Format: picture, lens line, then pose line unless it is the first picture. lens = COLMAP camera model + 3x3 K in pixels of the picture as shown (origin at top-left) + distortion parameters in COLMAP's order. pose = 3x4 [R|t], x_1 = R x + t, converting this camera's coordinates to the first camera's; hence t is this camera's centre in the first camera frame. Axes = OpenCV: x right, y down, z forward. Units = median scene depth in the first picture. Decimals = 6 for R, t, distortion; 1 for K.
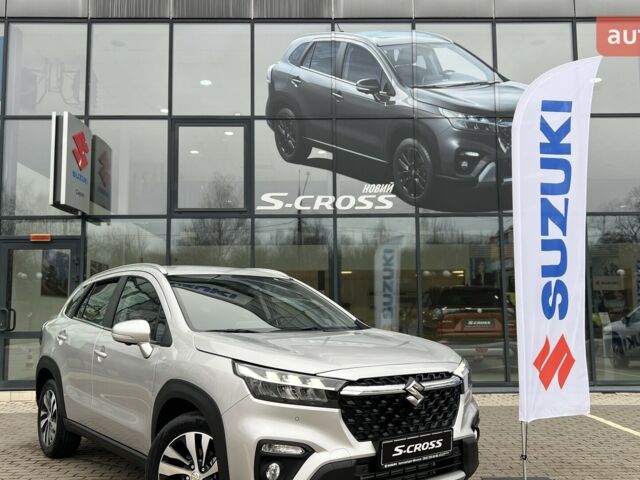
lens RADIAL K [[648.6, 0, 319.5], [0, 648.6, 241.4], [0, 0, 1]] dist [0.015628, 0.000000]
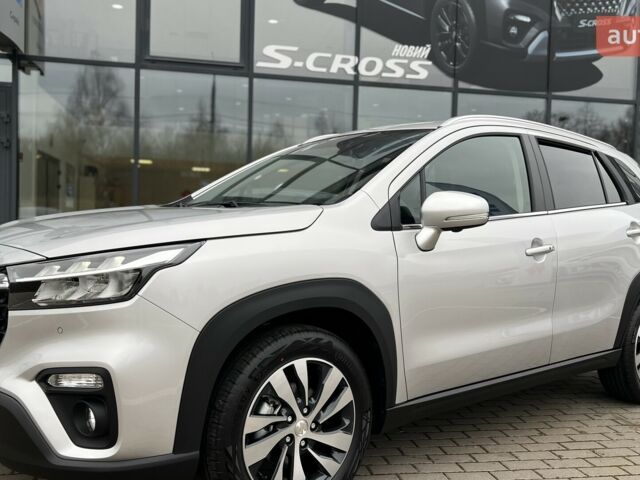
lens RADIAL K [[648.6, 0, 317.6], [0, 648.6, 244.7], [0, 0, 1]] dist [0.015628, 0.000000]
pose [[0.982682, 0.033074, 0.182326, -0.159181], [-0.060651, 0.987152, 0.147823, 0.041012], [-0.175094, -0.156321, 0.972063, 0.213422]]
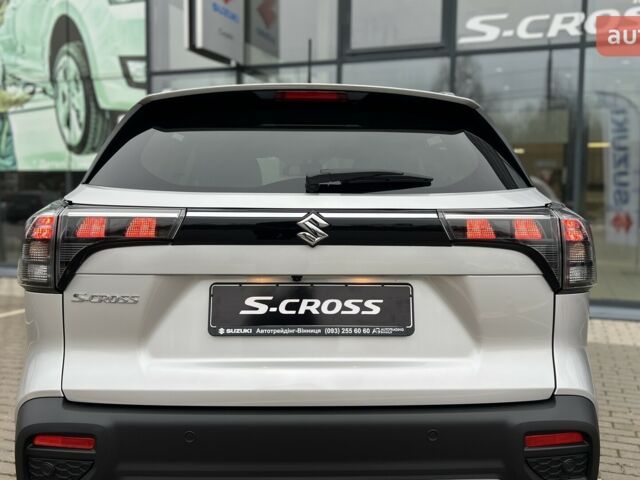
lens RADIAL K [[648.6, 0, 314.3], [0, 648.6, 245.7], [0, 0, 1]] dist [0.015628, 0.000000]
pose [[0.930291, 0.046393, -0.363876, 0.020380], [0.024098, 0.982098, 0.186824, 0.029472], [0.366029, -0.182570, 0.912519, 0.274900]]
